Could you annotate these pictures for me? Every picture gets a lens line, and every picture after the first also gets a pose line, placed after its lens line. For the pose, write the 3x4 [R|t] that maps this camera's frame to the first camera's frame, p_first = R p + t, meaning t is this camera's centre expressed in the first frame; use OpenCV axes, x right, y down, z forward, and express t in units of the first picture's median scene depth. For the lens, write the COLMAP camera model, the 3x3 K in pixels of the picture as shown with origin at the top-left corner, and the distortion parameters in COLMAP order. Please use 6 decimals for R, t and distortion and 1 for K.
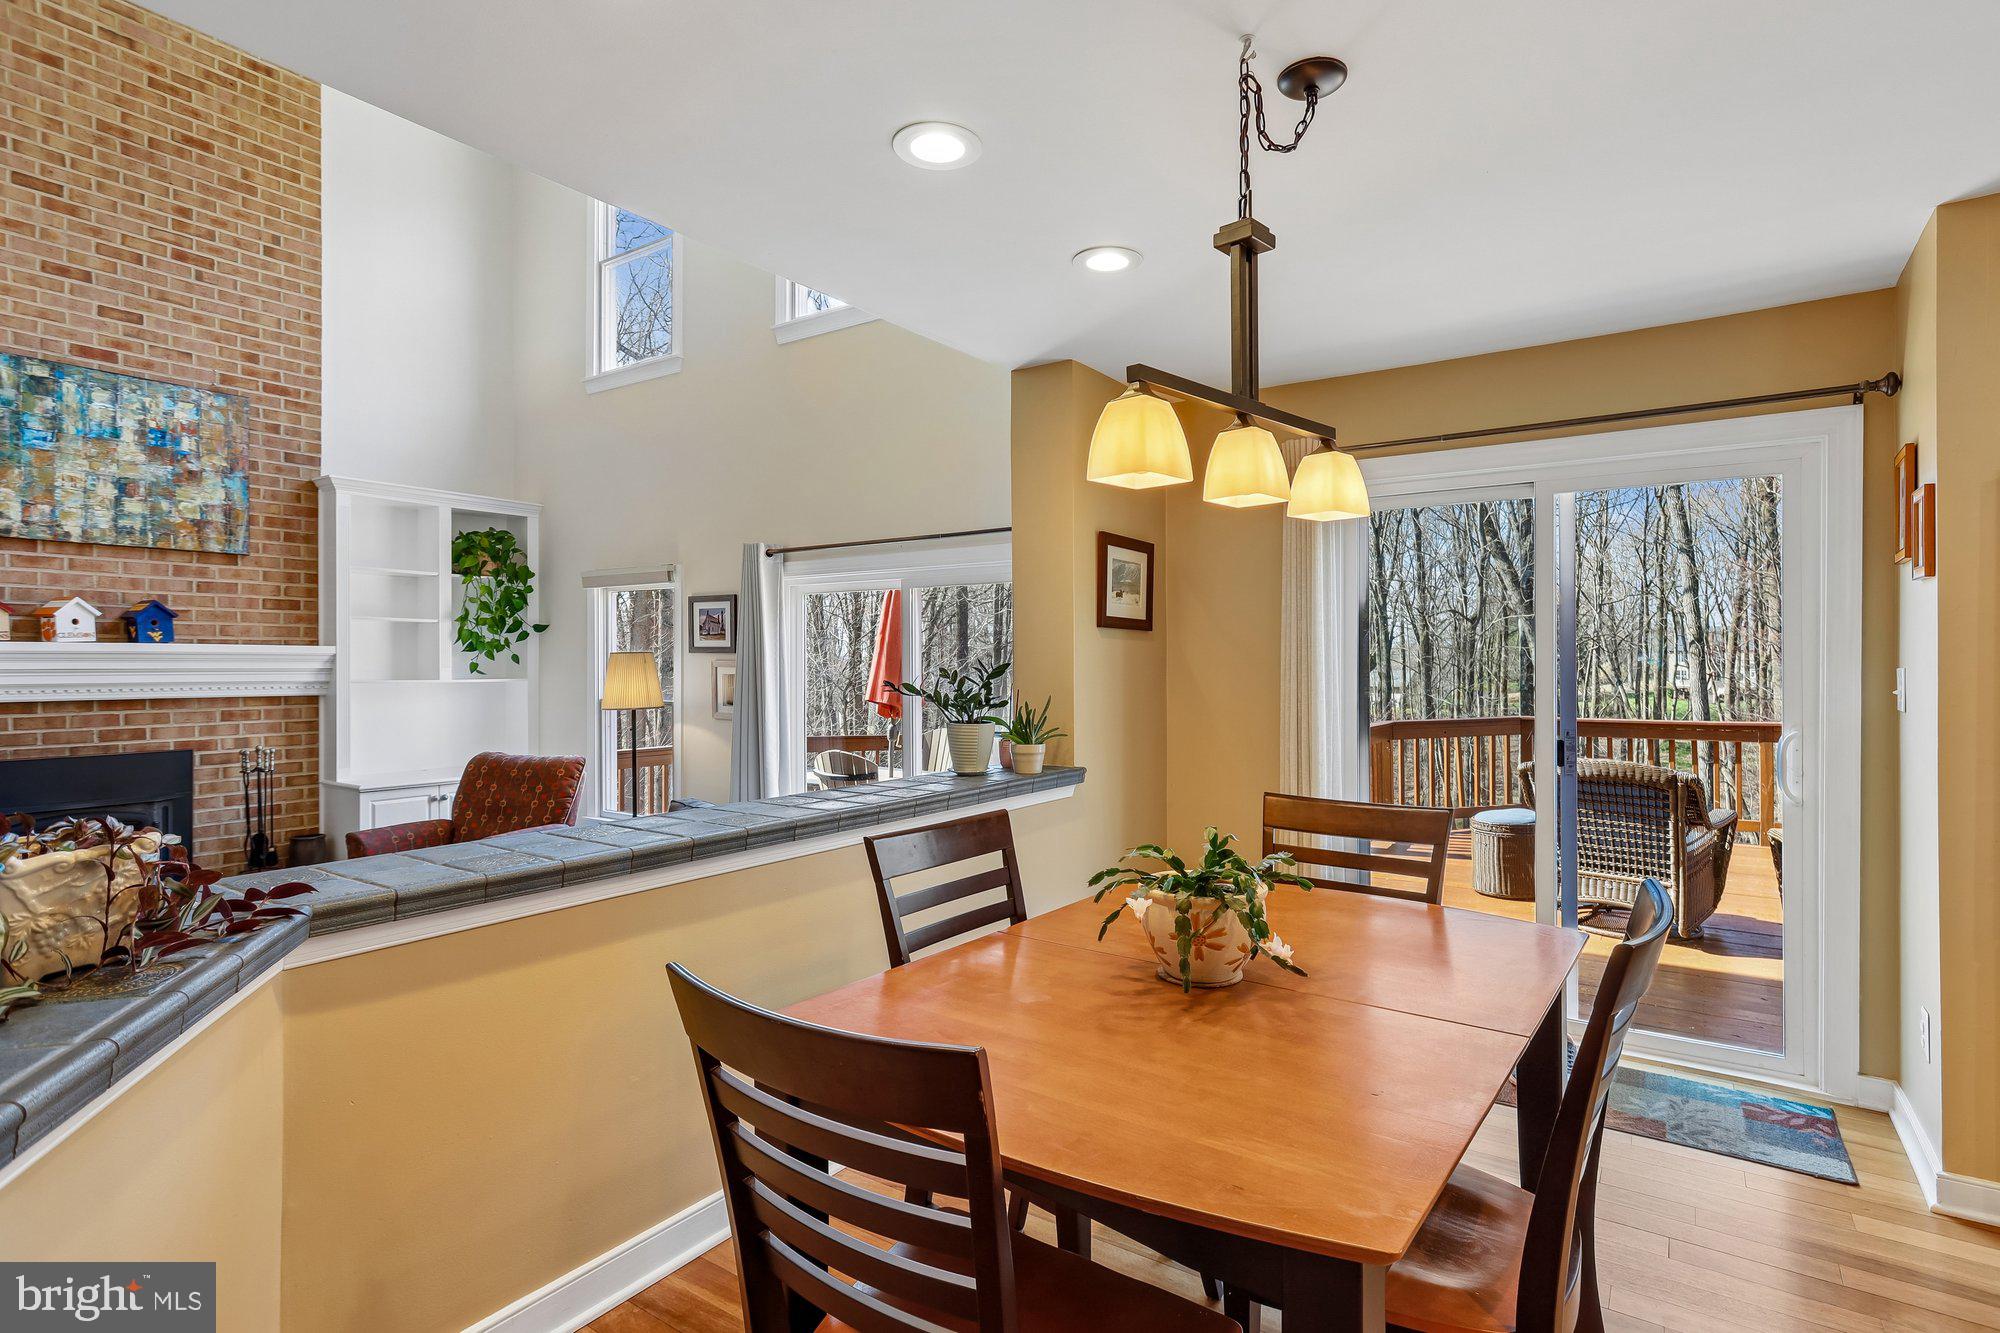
lens RADIAL K [[999.5, 0, 996.5], [0, 999.5, 662.9], [0, 0, 1]] dist [-0.017453, 0.016413]
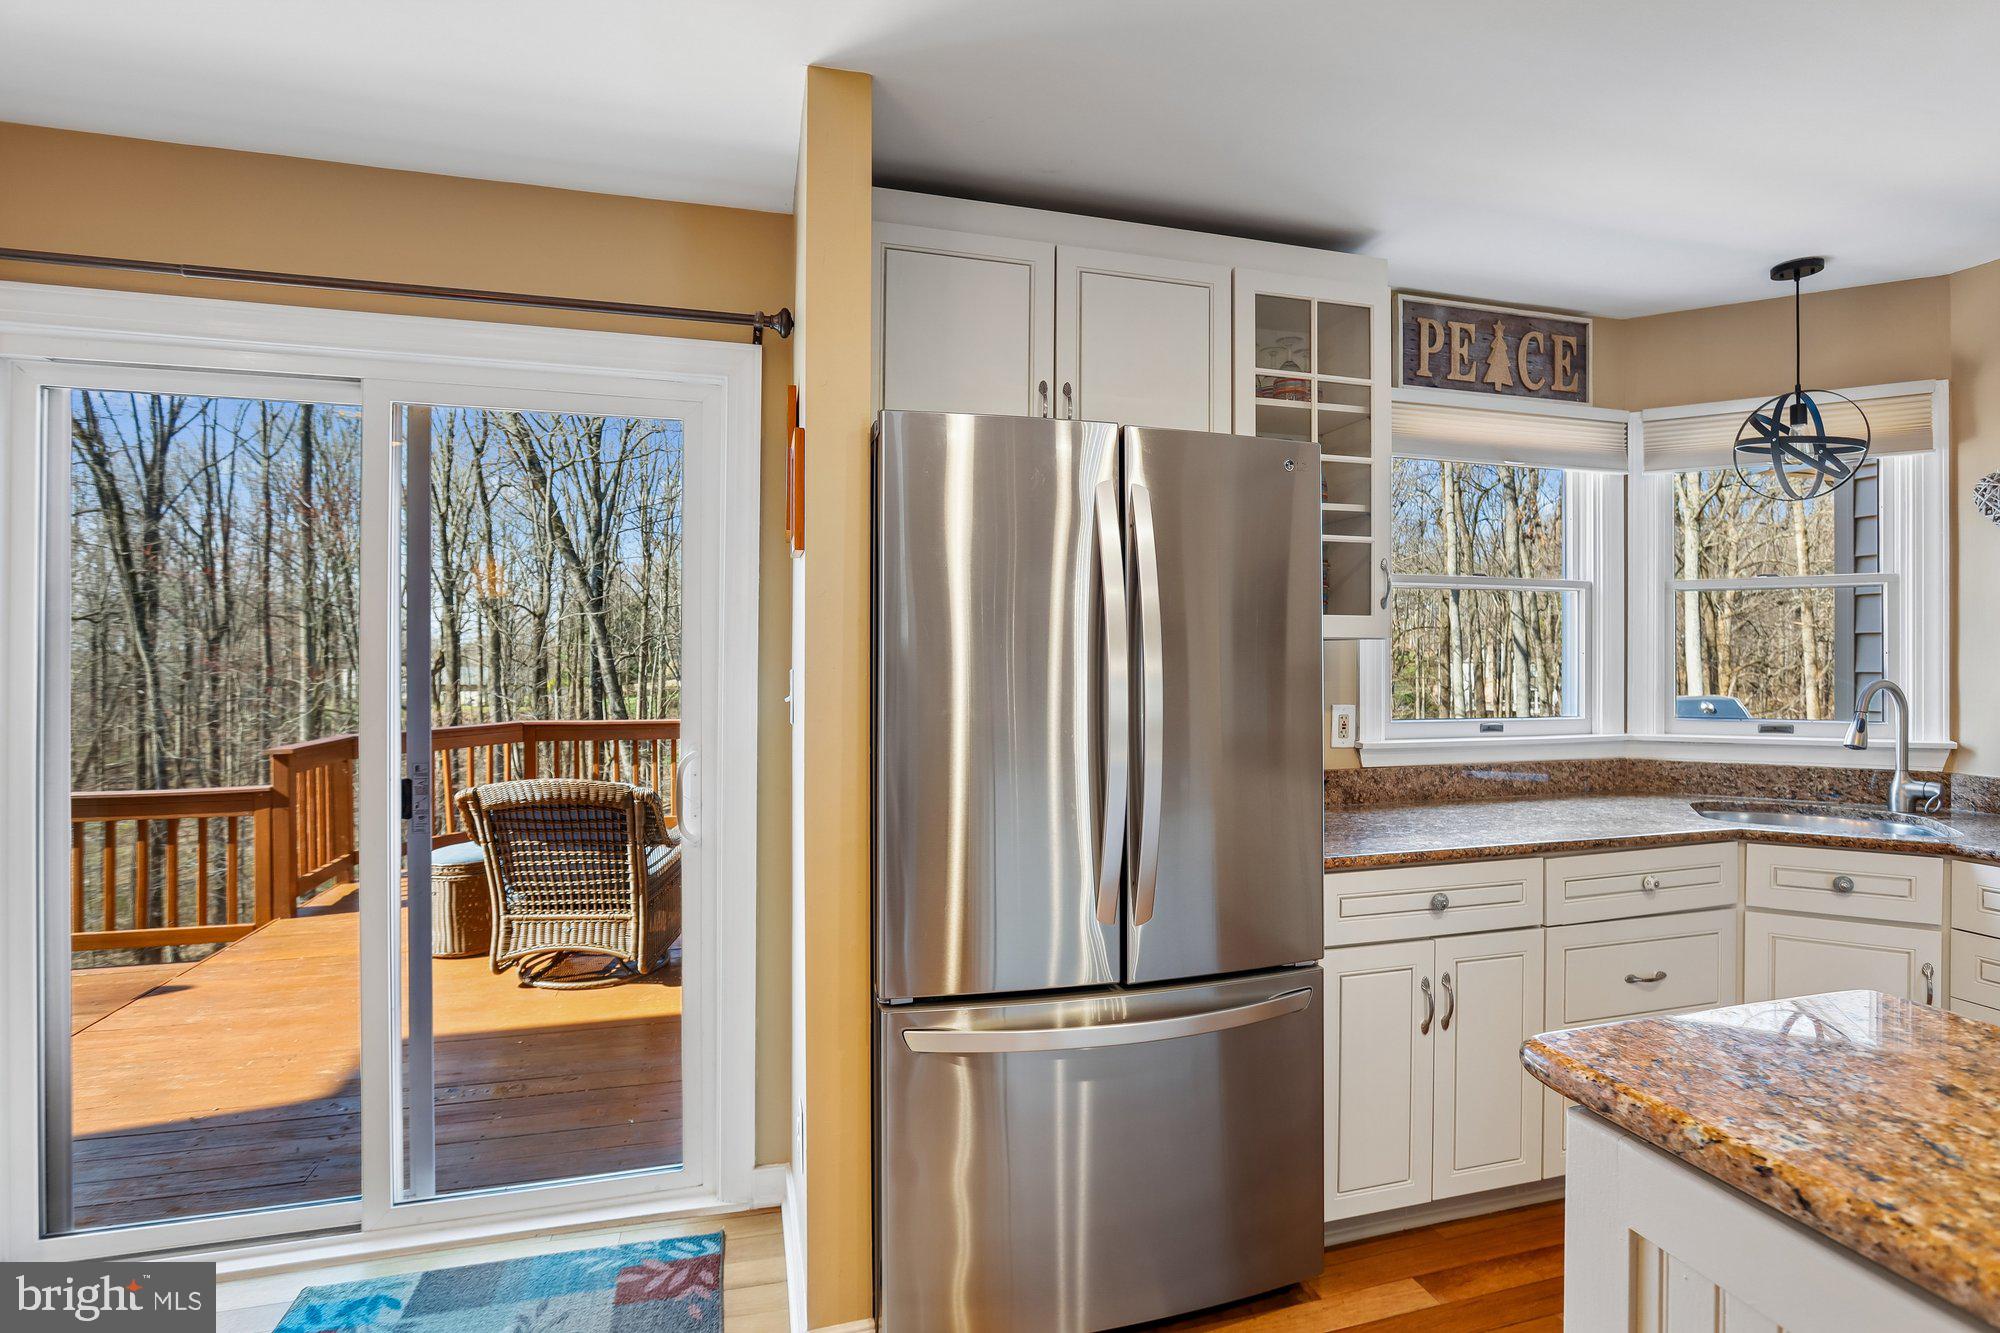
lens RADIAL K [[983.4, 0, 1006.3], [0, 983.4, 655.0], [0, 0, 1]] dist [-0.013133, 0.000780]
pose [[0.642276, 0.006524, 0.766445, 0.231595], [-0.003076, 0.999978, -0.005935, -0.001347], [-0.766467, 0.001454, 0.642282, 0.199285]]
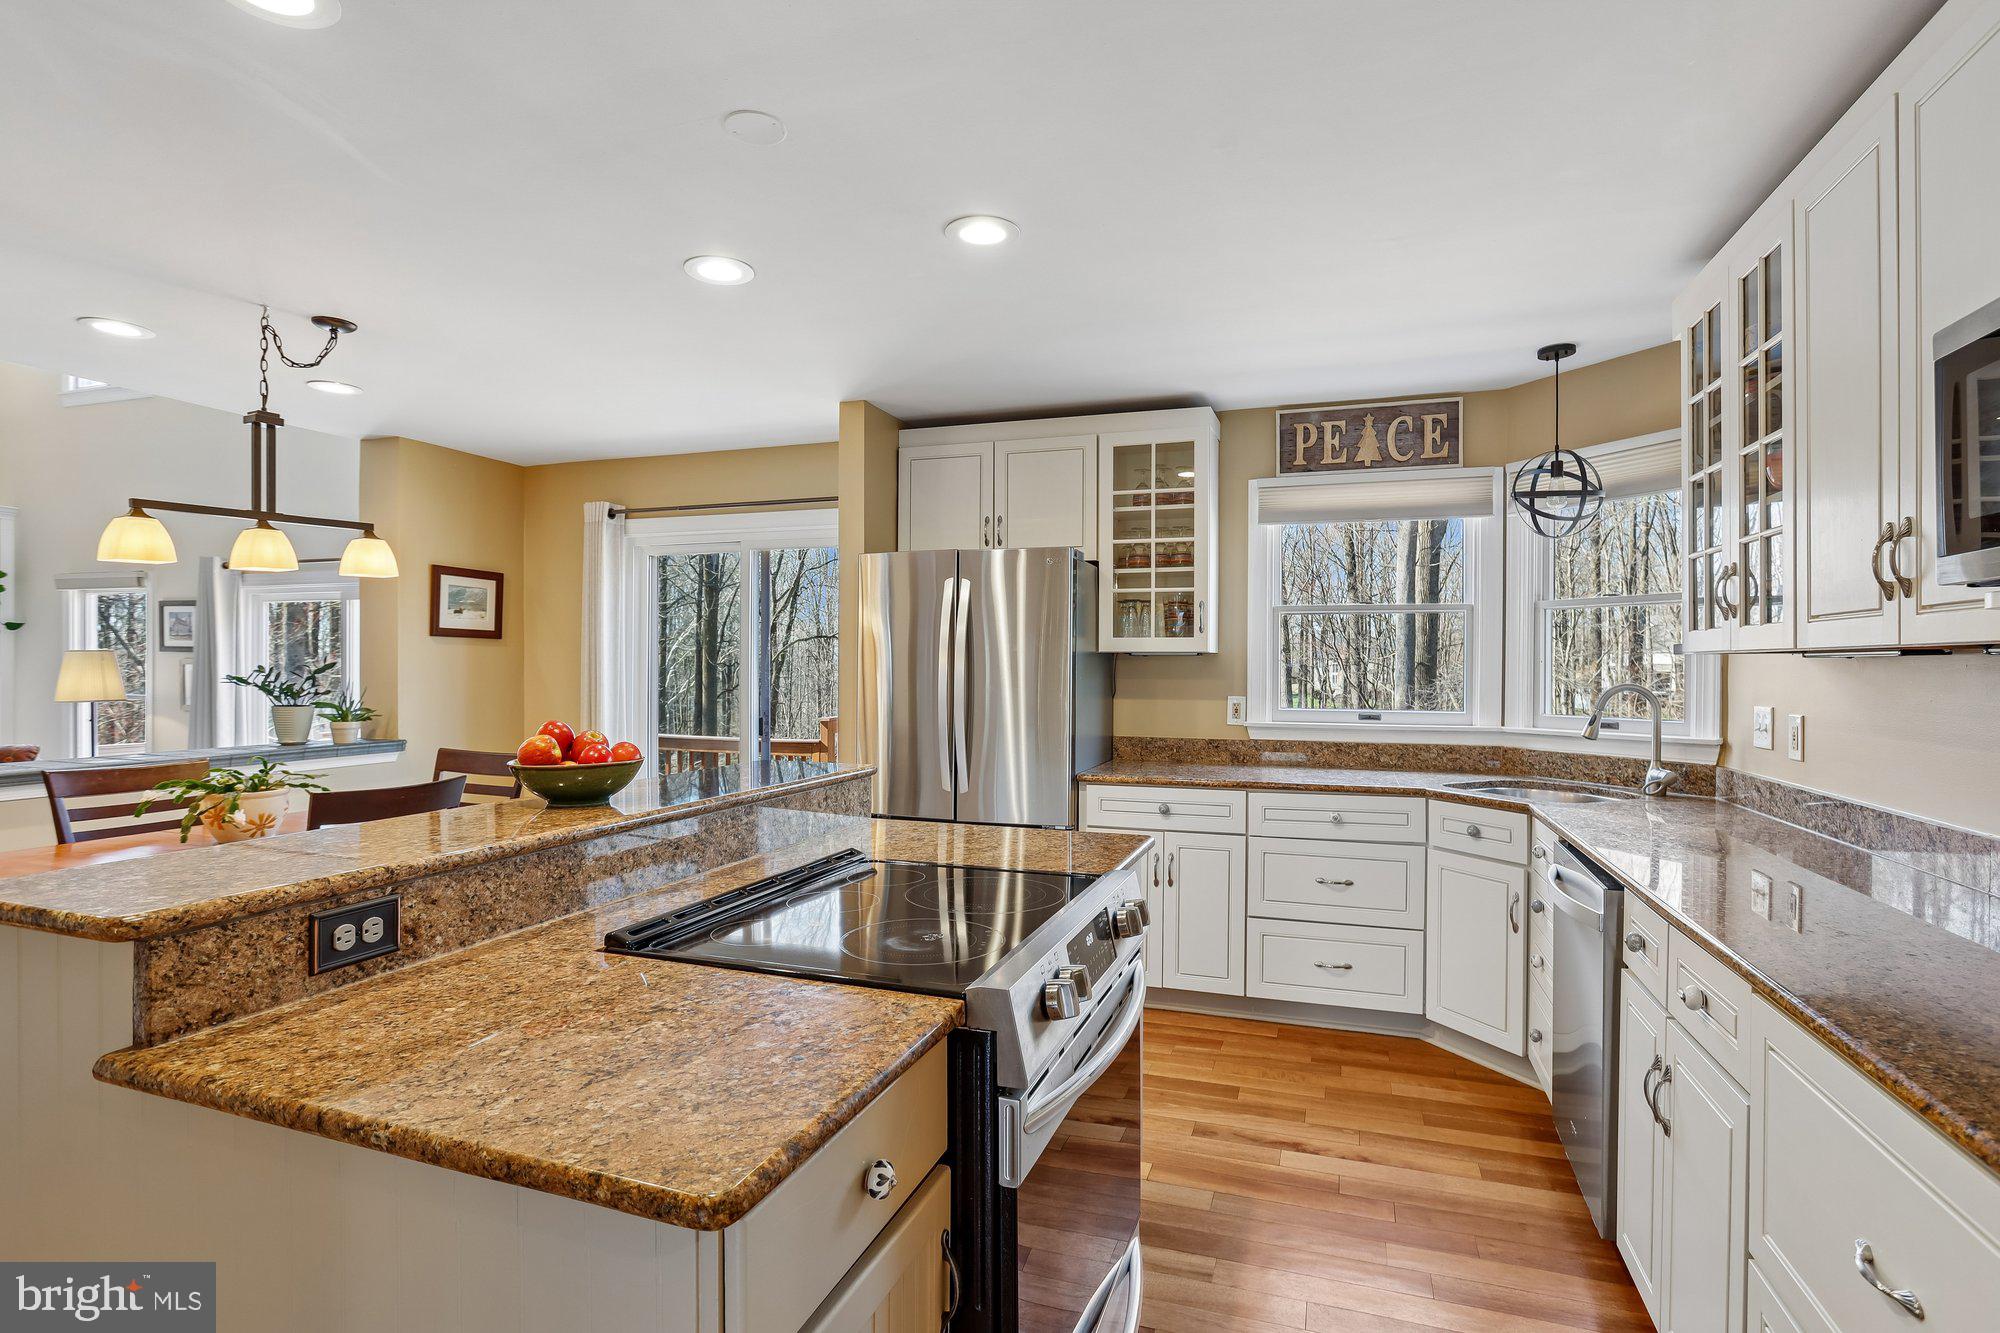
lens RADIAL K [[999.5, 0, 996.5], [0, 999.5, 662.9], [0, 0, 1]] dist [-0.017453, 0.016413]
pose [[0.969147, 0.007385, 0.246372, 0.385097], [-0.007022, 0.999973, -0.002353, -0.001466], [-0.246383, 0.000551, 0.969172, -0.362955]]
